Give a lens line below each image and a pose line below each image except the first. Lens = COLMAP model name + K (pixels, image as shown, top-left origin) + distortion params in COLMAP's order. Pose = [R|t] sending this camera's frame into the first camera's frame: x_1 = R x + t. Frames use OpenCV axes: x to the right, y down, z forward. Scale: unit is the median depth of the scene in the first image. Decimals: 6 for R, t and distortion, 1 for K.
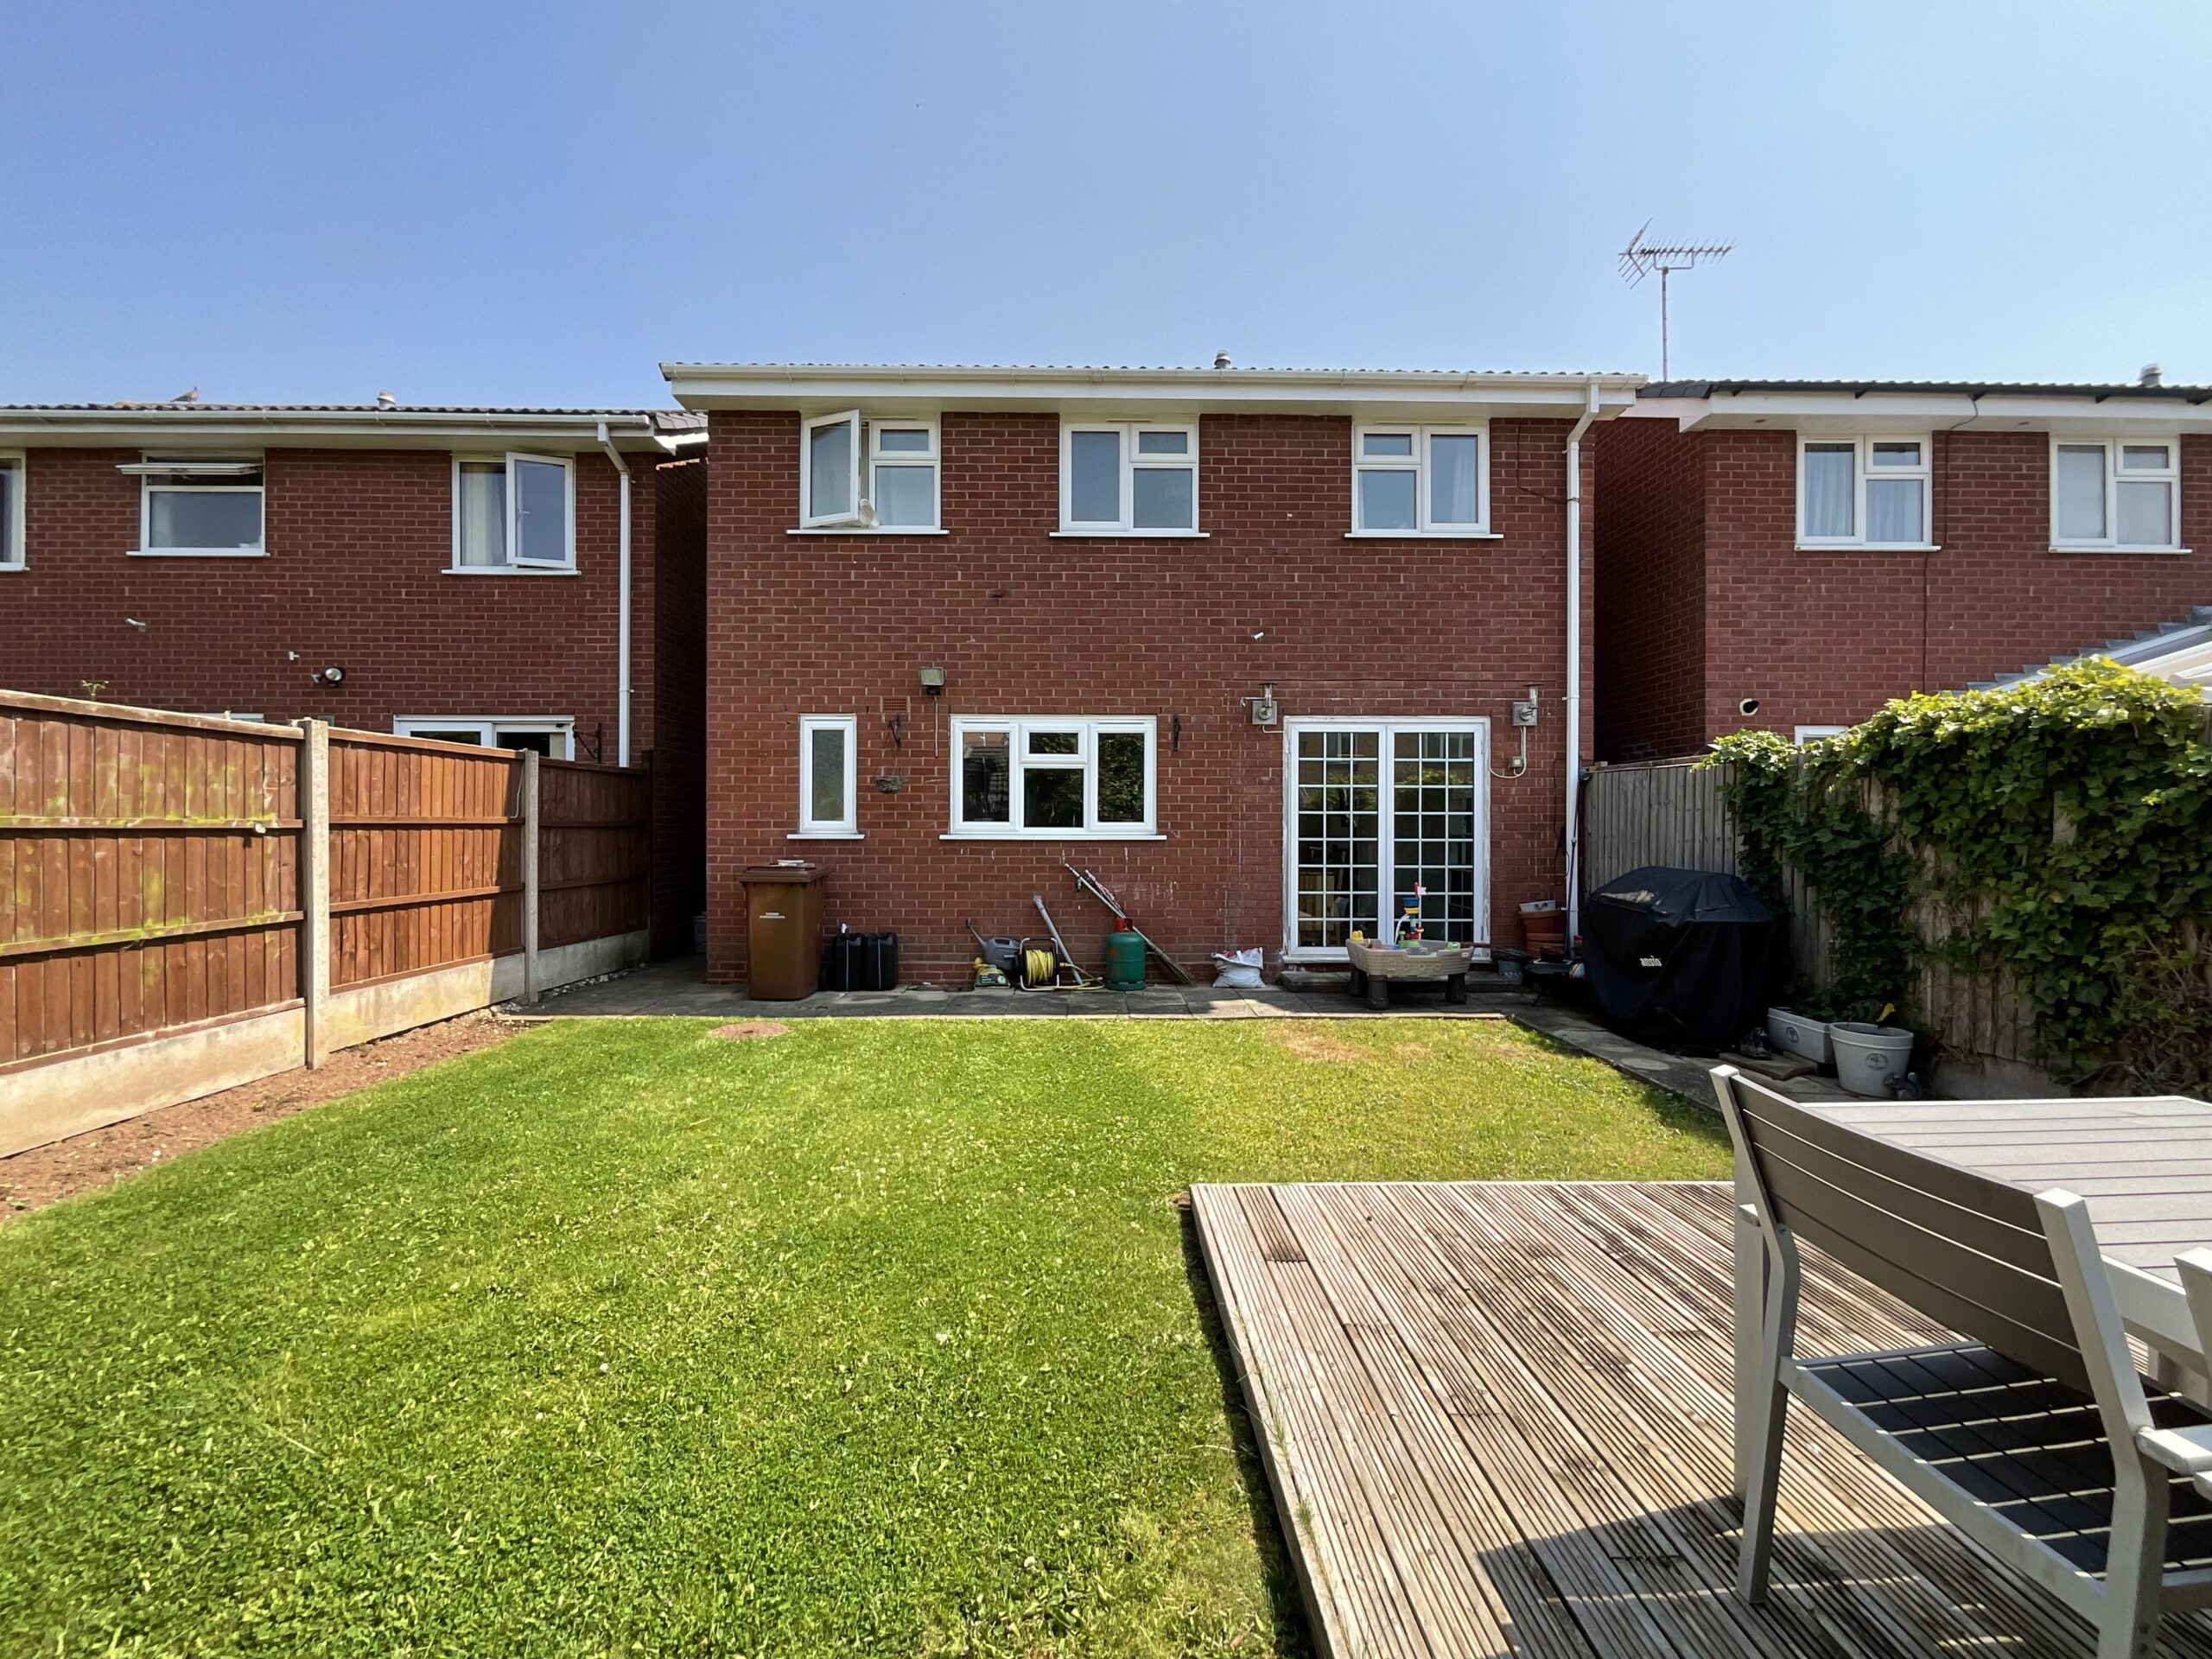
lens RADIAL K [[899.9, 0, 1104.3], [0, 899.9, 826.4], [0, 0, 1]] dist [-0.005446, 0.003840]
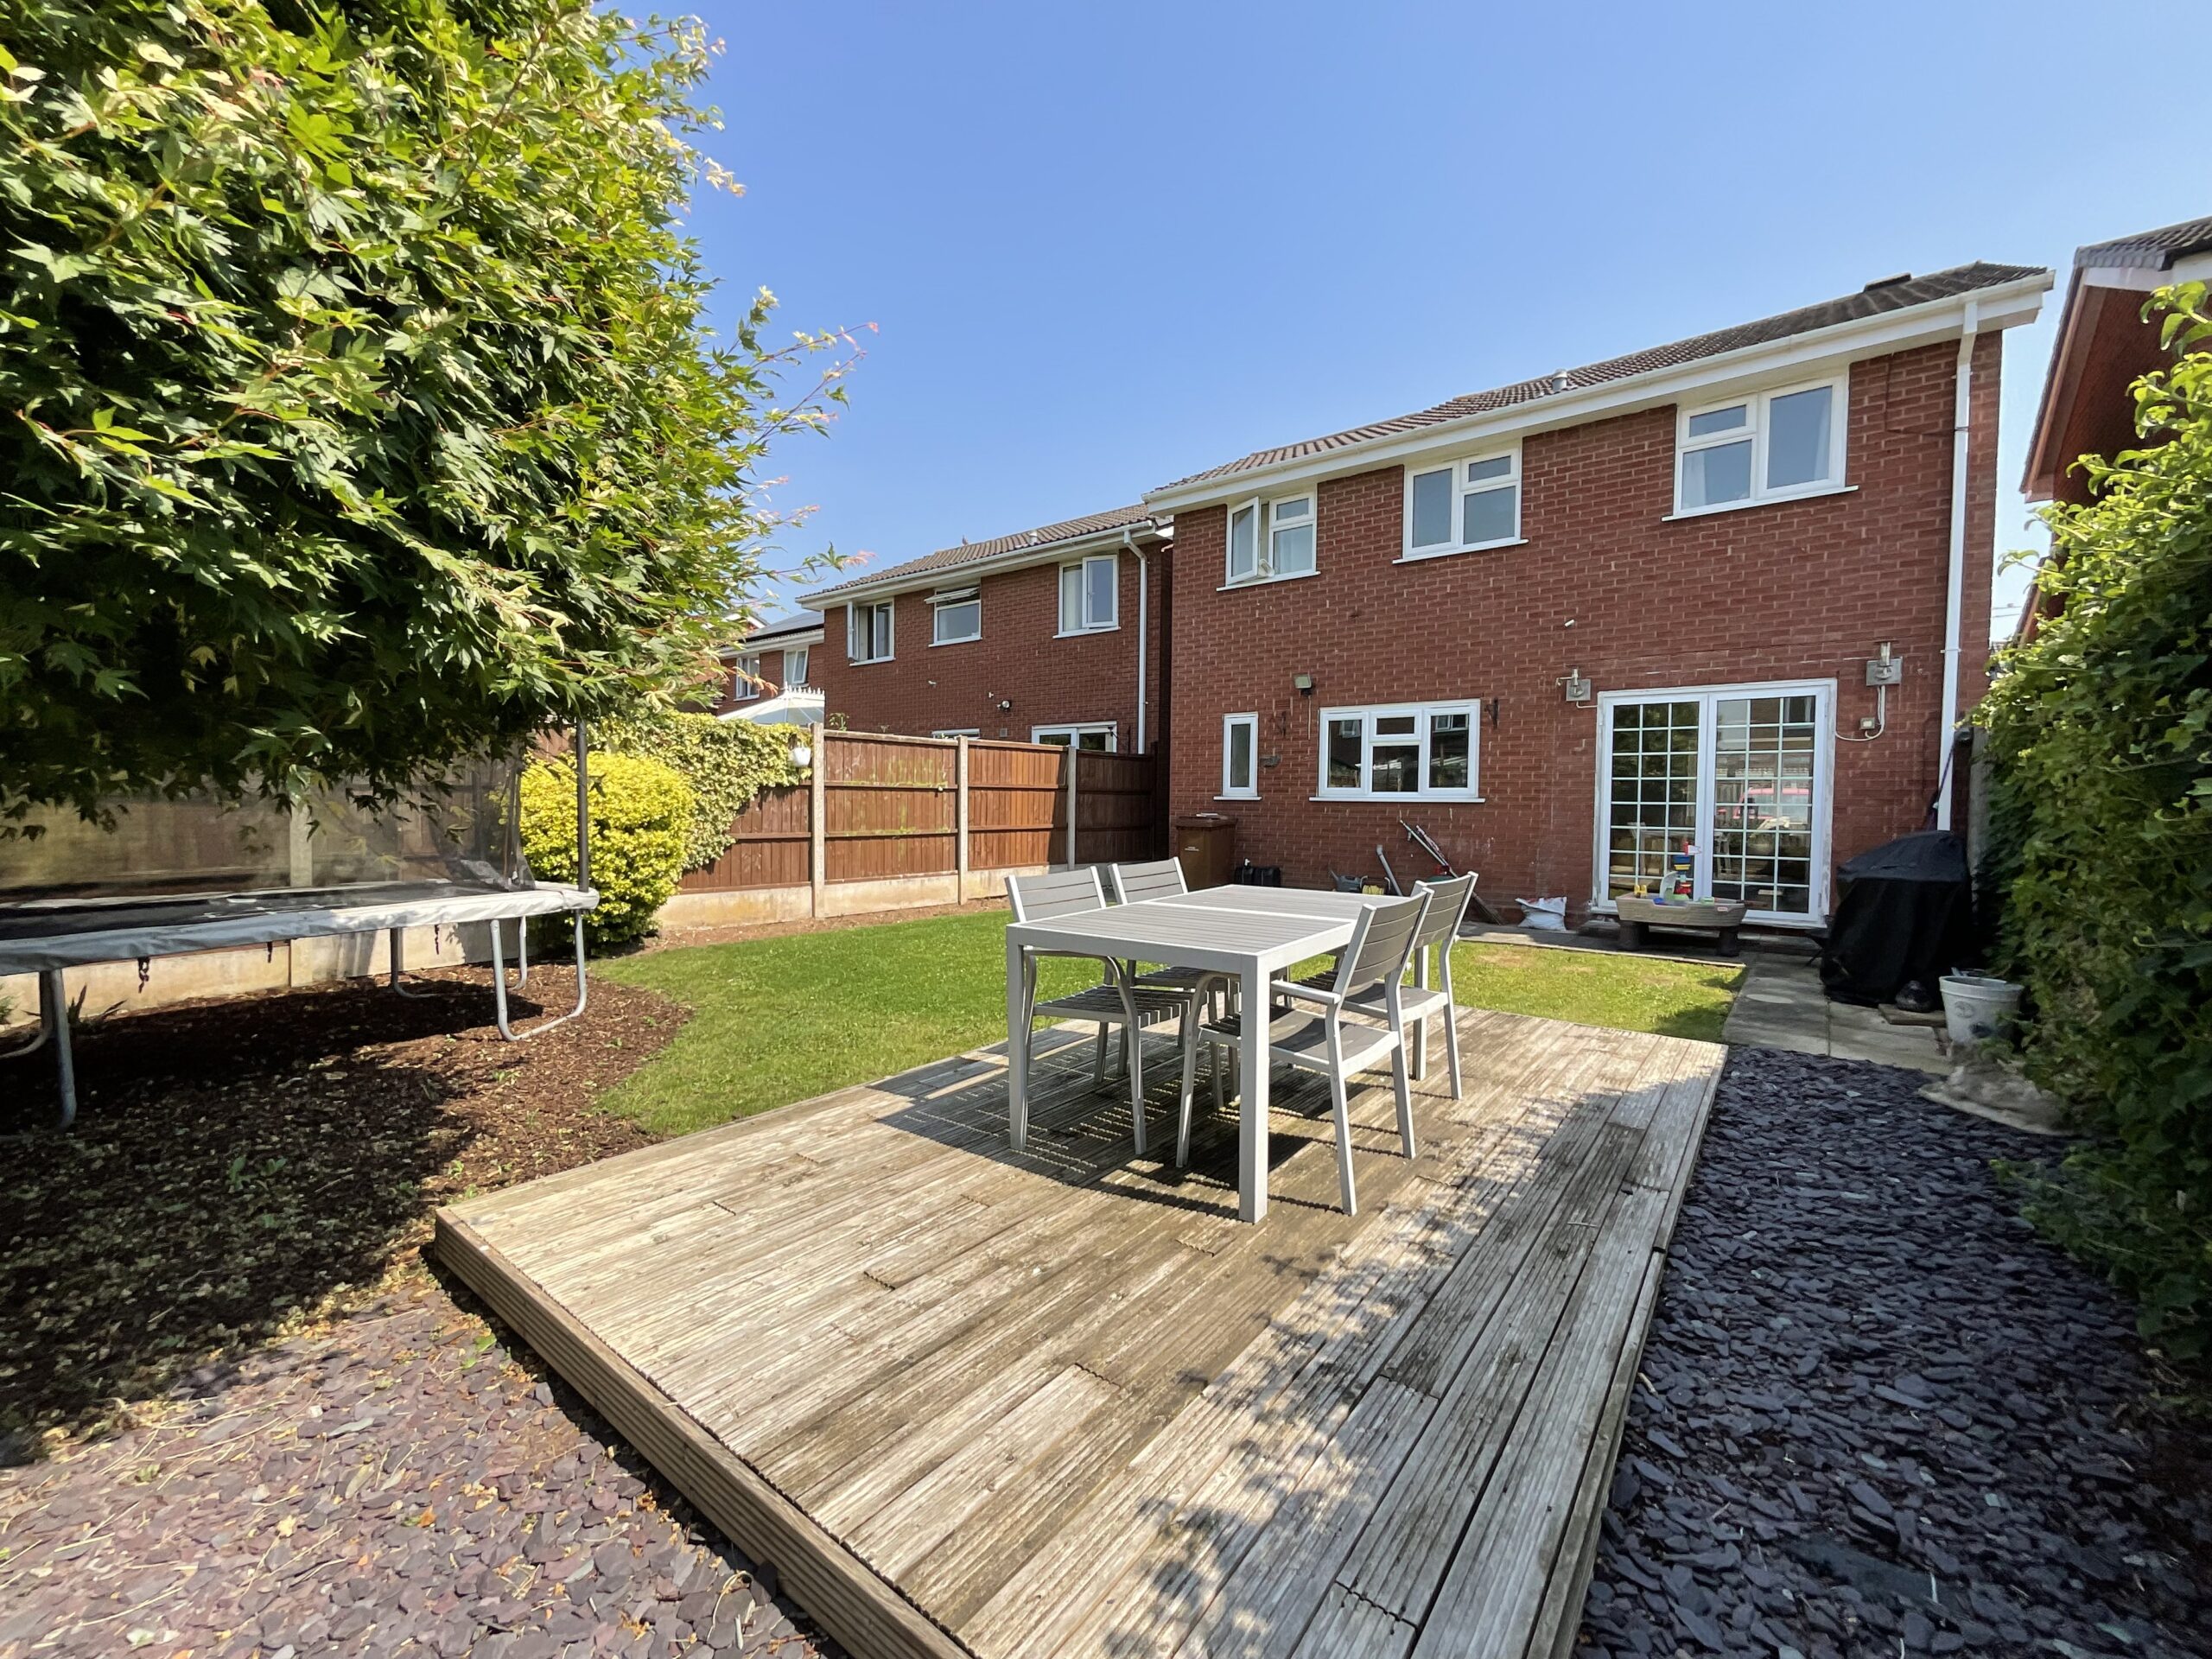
lens RADIAL K [[899.9, 0, 1112.2], [0, 899.9, 828.5], [0, 0, 1]] dist [-0.005446, 0.003840]
pose [[0.779736, 0.025530, -0.625588, 0.432941], [-0.008513, 0.999508, 0.030178, 0.017688], [0.626051, -0.018205, 0.779570, -0.249395]]
